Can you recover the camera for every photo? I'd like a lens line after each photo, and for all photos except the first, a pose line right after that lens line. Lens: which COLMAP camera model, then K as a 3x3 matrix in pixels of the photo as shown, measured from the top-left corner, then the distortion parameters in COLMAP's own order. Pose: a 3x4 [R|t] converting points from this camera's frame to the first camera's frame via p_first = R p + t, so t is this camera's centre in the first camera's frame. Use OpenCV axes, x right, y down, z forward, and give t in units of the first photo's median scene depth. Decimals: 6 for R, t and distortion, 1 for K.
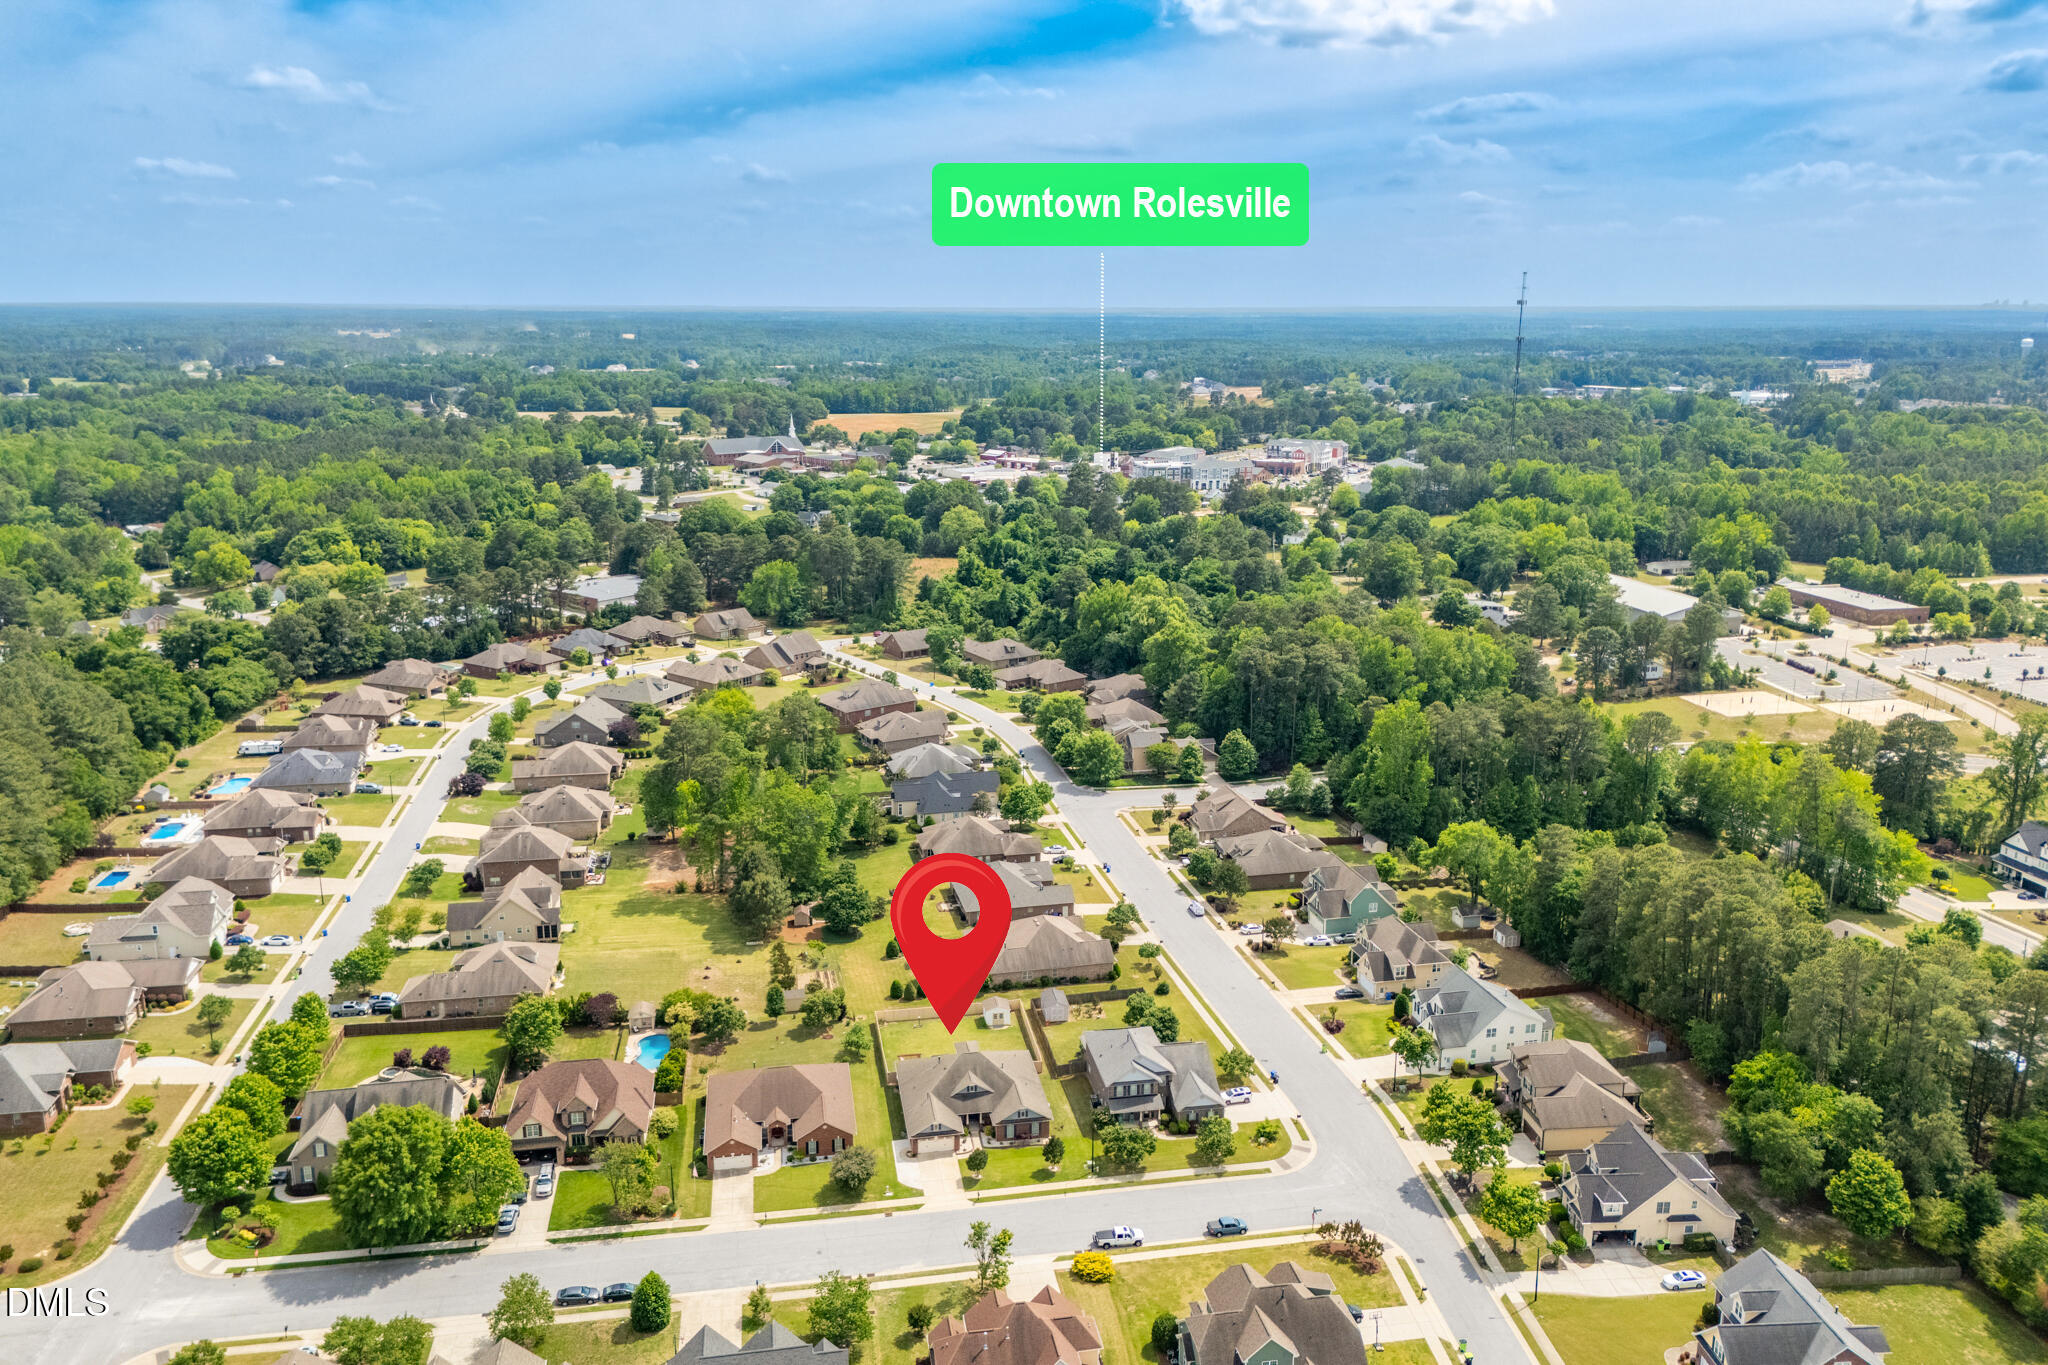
lens RADIAL K [[1508.3, 0, 1024.0], [0, 1508.3, 682.5], [0, 0, 1]] dist [0.103087, -0.145934]
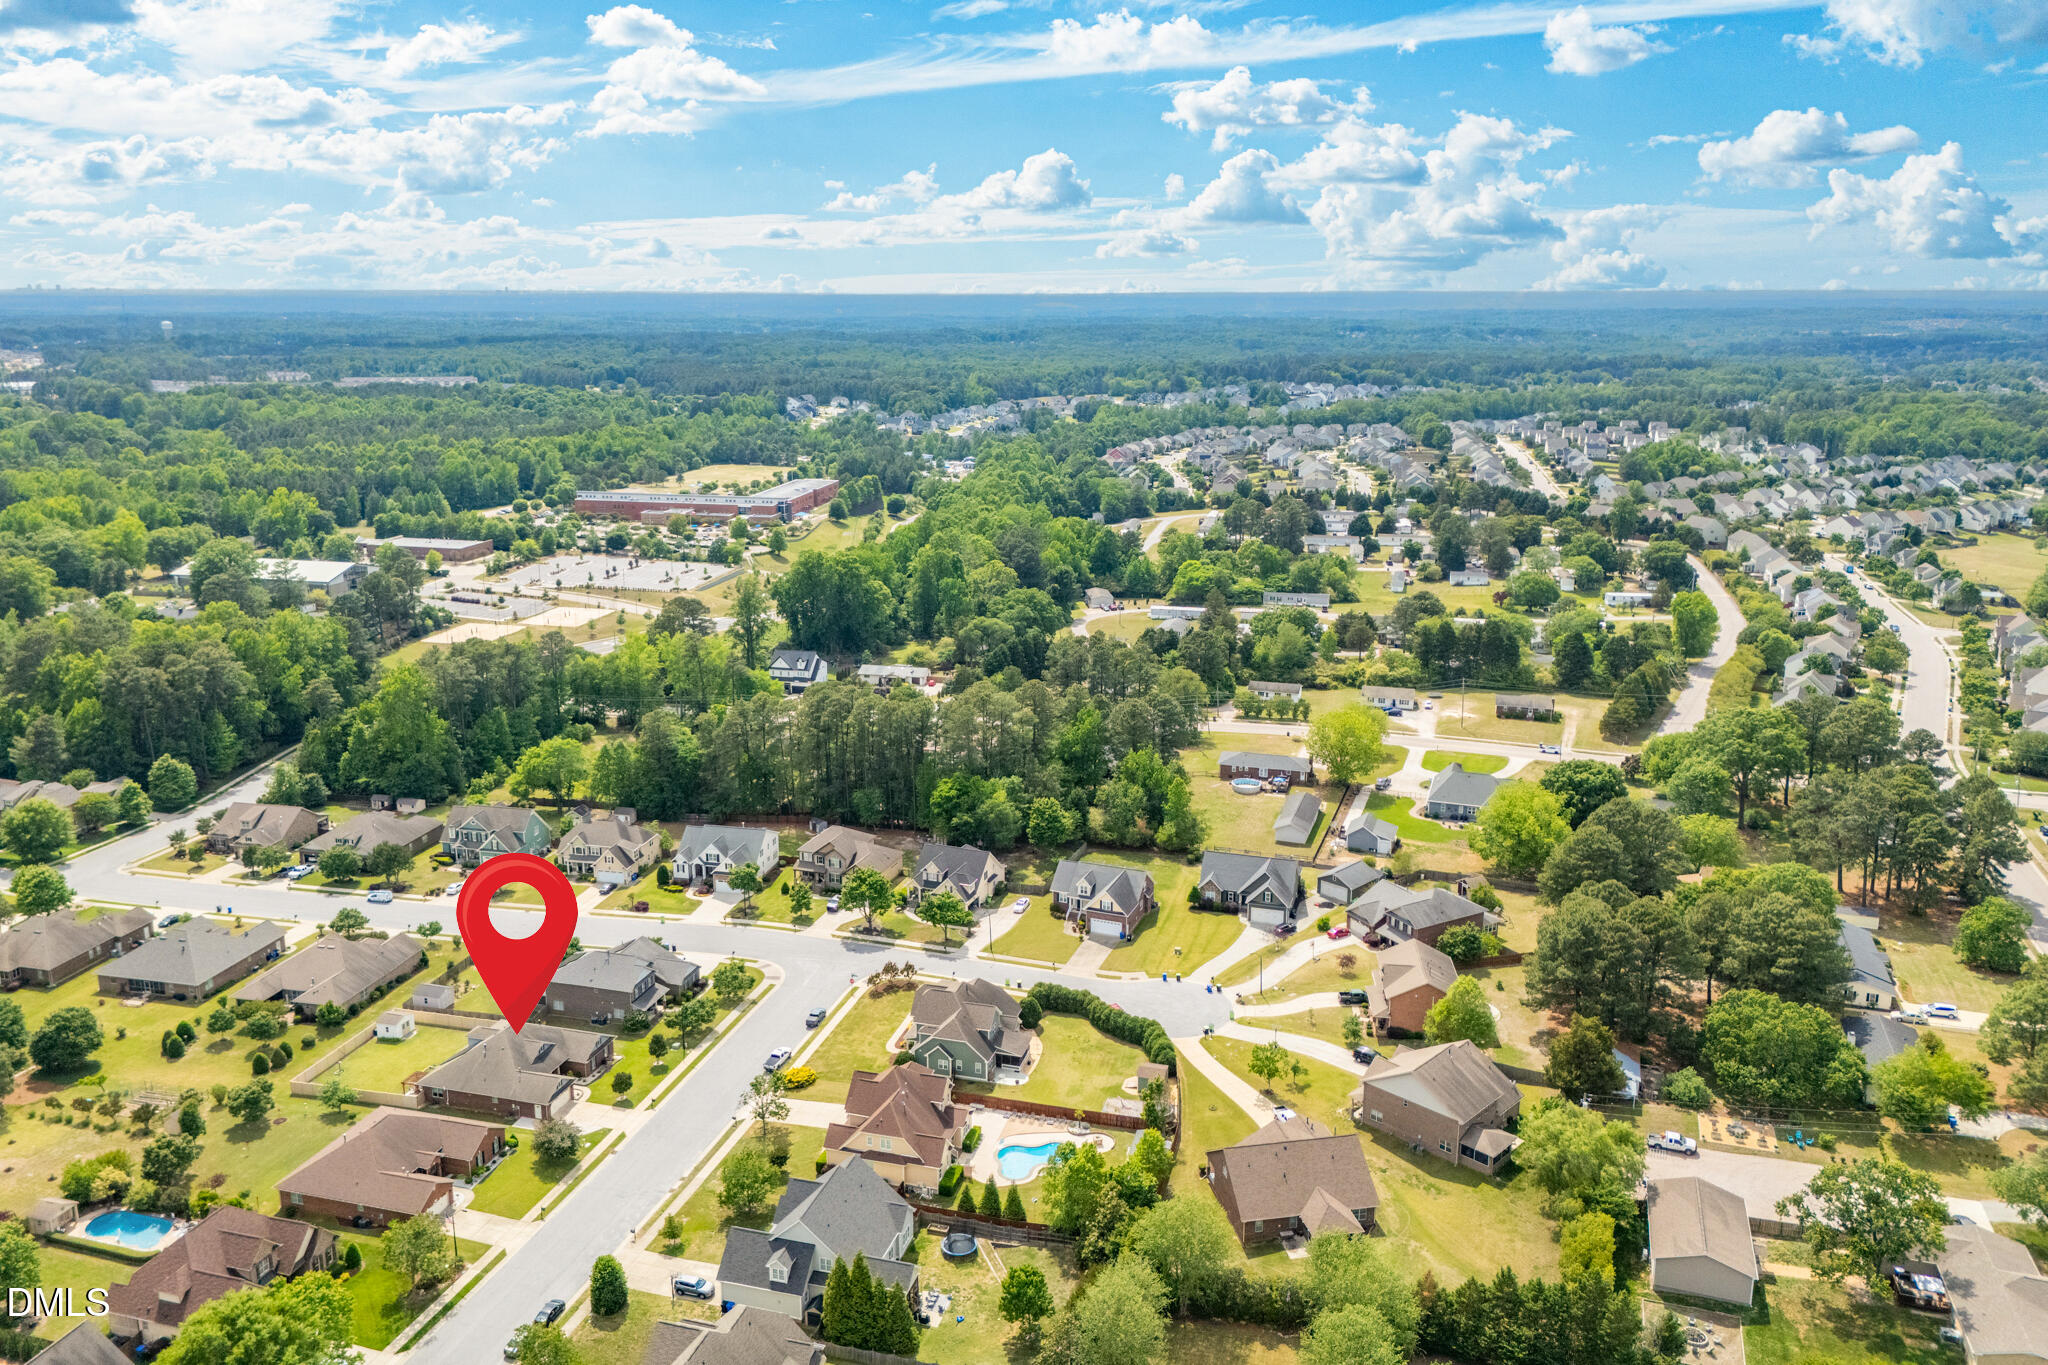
lens RADIAL K [[1508.3, 0, 1024.0], [0, 1508.3, 682.5], [0, 0, 1]] dist [0.103087, -0.145934]
pose [[0.438538, -0.231053, 0.868504, -0.598427], [0.223480, 0.964068, 0.143634, -0.039741], [-0.870483, 0.131104, 0.474416, 0.153678]]
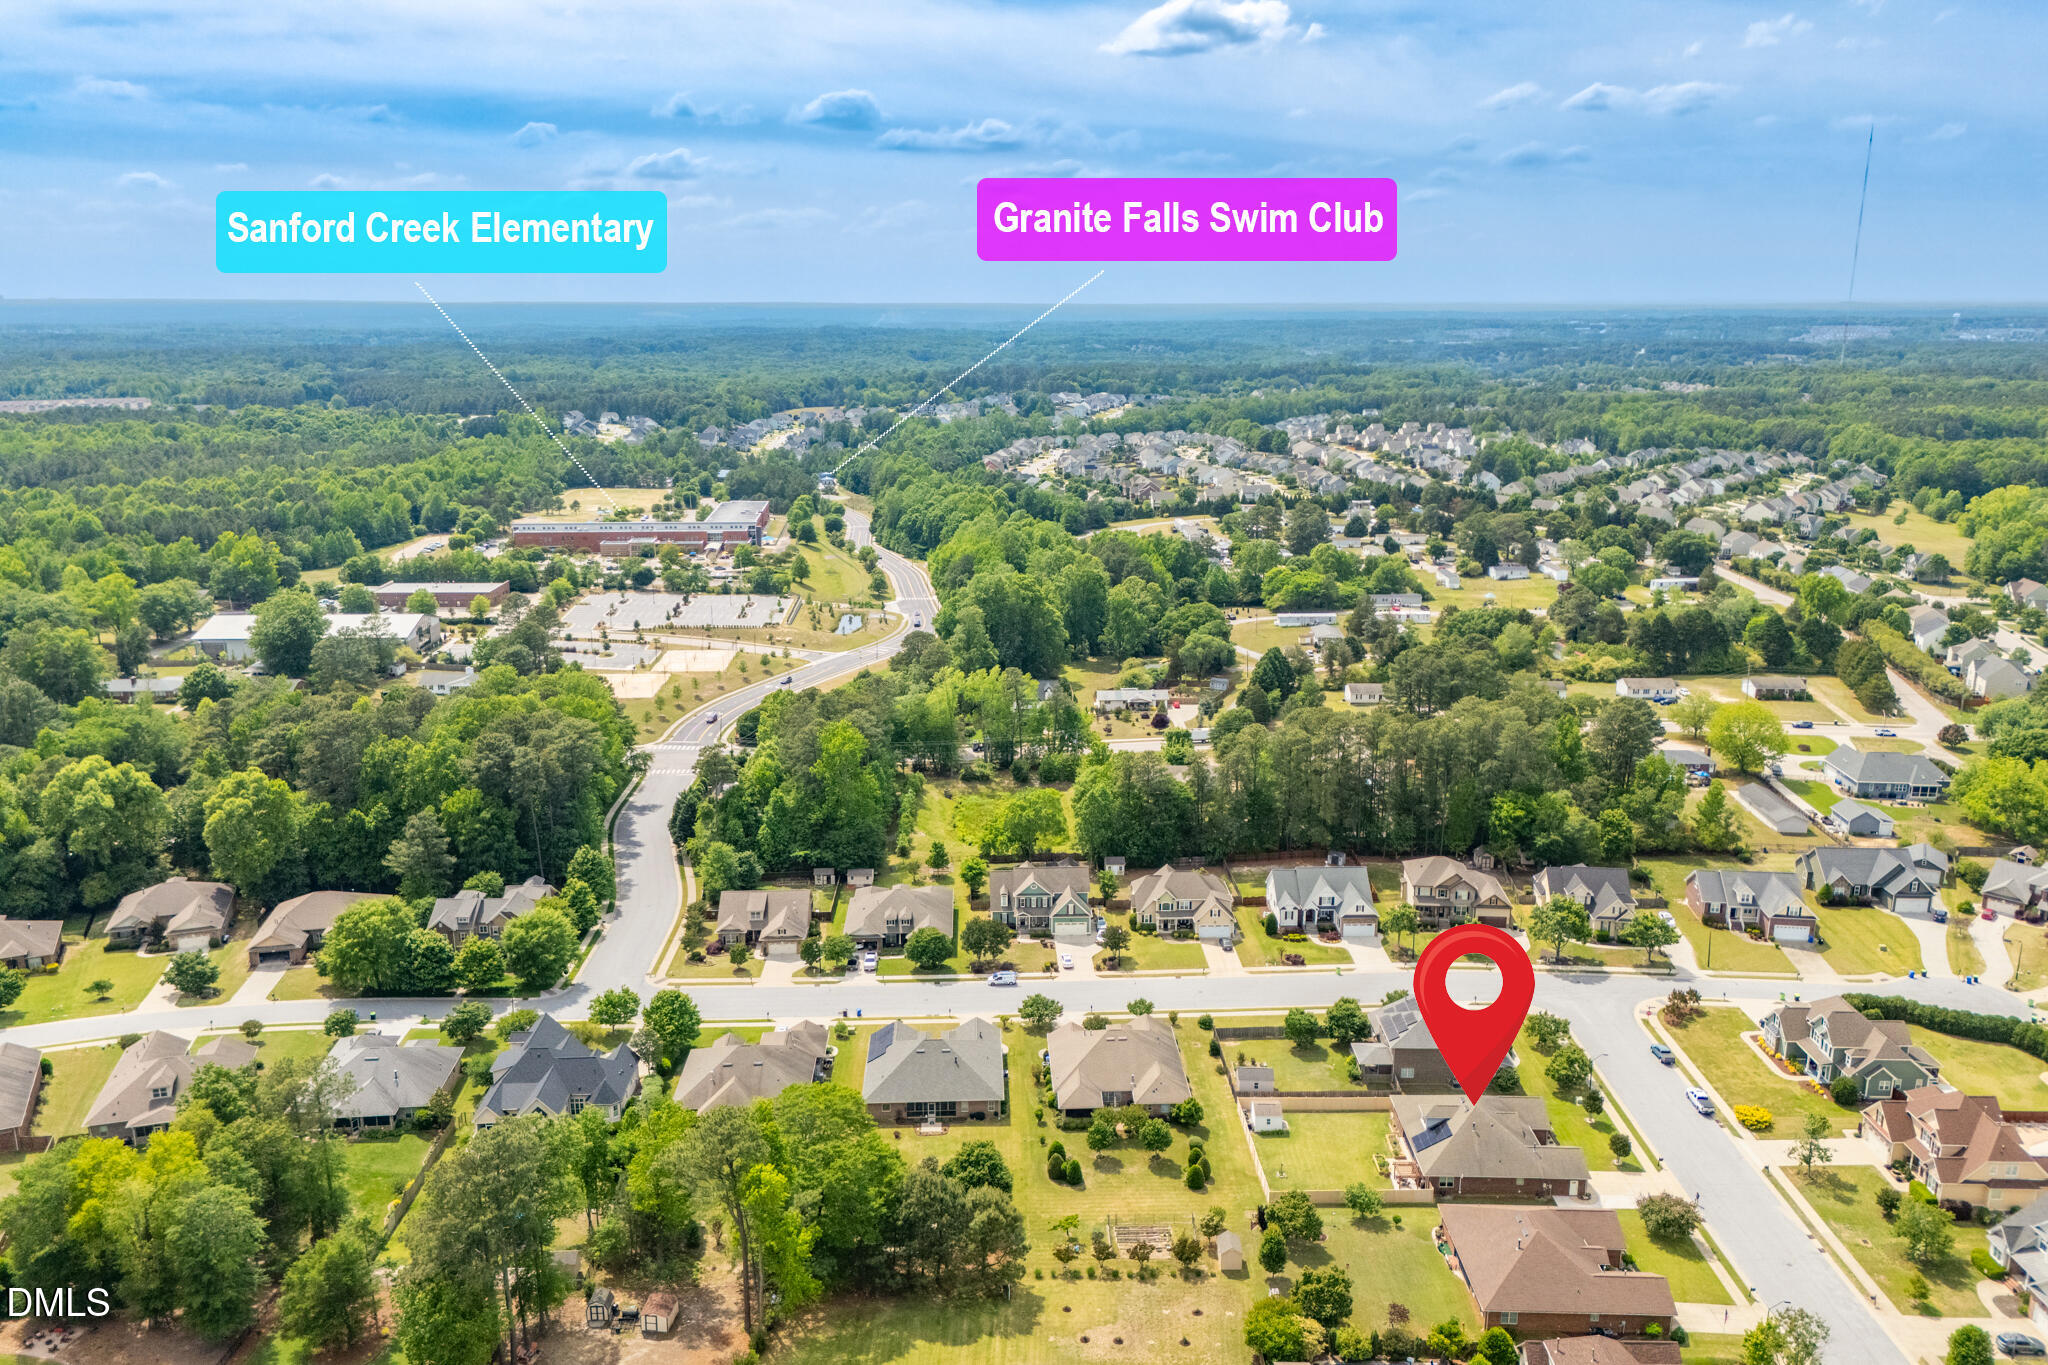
lens RADIAL K [[1508.3, 0, 1024.0], [0, 1508.3, 682.5], [0, 0, 1]] dist [0.103087, -0.145934]
pose [[0.192175, -0.245447, 0.950171, -0.761374], [0.243681, 0.949829, 0.196074, -0.207620], [-0.950625, 0.193858, 0.242344, 0.818247]]
